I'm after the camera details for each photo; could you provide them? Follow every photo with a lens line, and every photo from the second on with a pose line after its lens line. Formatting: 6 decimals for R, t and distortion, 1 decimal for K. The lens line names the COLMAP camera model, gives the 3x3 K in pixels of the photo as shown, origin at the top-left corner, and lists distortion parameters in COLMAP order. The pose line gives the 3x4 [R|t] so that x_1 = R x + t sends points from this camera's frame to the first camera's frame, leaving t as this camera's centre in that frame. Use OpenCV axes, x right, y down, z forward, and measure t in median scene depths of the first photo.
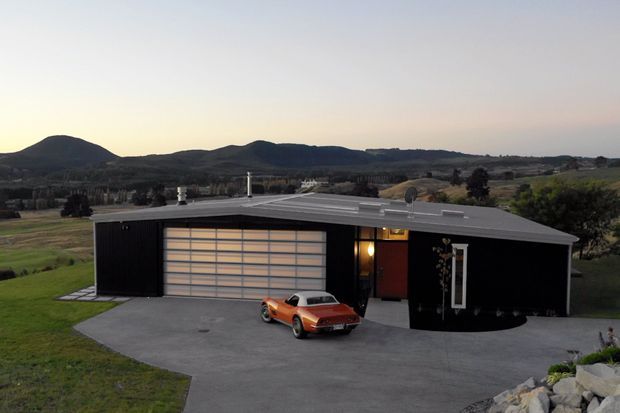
lens RADIAL K [[993.3, 0, 310.0], [0, 993.3, 206.5], [0, 0, 1]] dist [-0.079995, -0.023657]
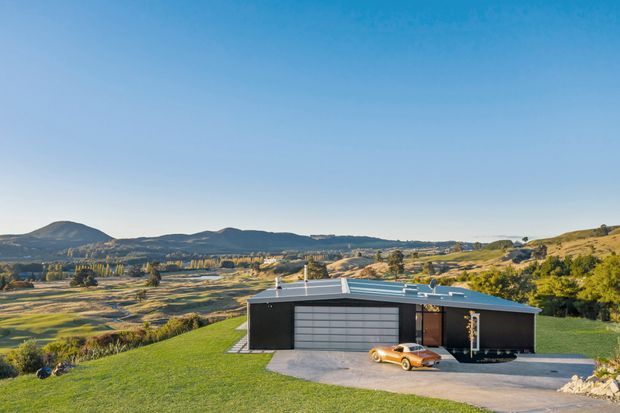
lens RADIAL K [[993.3, 0, 310.0], [0, 993.3, 206.5], [0, 0, 1]] dist [-0.079995, -0.023657]
pose [[0.965030, 0.007872, 0.262021, -0.307550], [0.002977, 0.999155, -0.040982, -0.041844], [-0.262122, 0.040329, 0.964192, -0.321822]]
